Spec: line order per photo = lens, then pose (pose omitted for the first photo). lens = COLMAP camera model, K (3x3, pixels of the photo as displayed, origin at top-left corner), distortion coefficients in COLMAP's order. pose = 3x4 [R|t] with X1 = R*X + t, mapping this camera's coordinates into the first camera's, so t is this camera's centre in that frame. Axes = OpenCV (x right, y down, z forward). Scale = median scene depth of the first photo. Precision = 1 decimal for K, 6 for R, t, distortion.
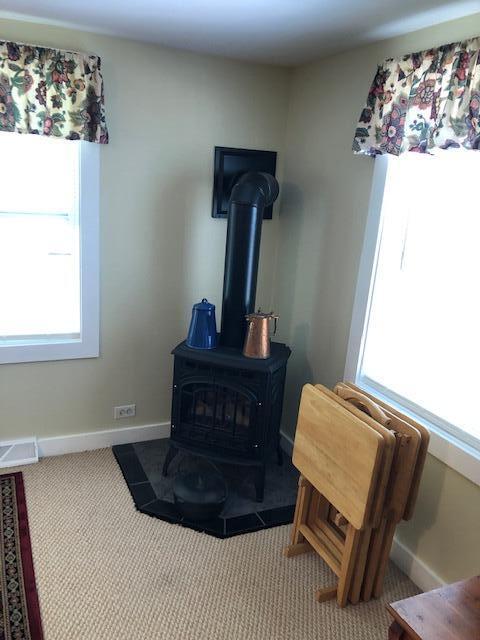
lens RADIAL K [[520.9, 0, 235.4], [0, 520.9, 331.0], [0, 0, 1]] dist [0.009730, 0.004577]
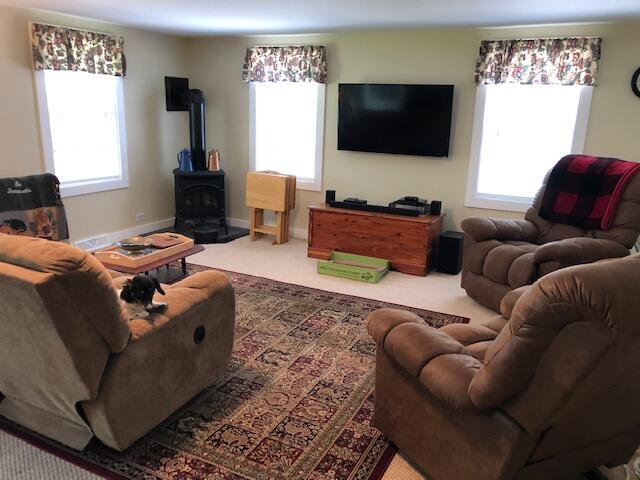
lens RADIAL K [[520.9, 0, 320.4], [0, 520.9, 239.9], [0, 0, 1]] dist [0.009730, 0.004577]
pose [[0.780568, -0.203012, 0.591185, -1.171050], [0.194984, 0.977677, 0.078286, 0.300065], [-0.593881, 0.054164, 0.802727, -1.259580]]
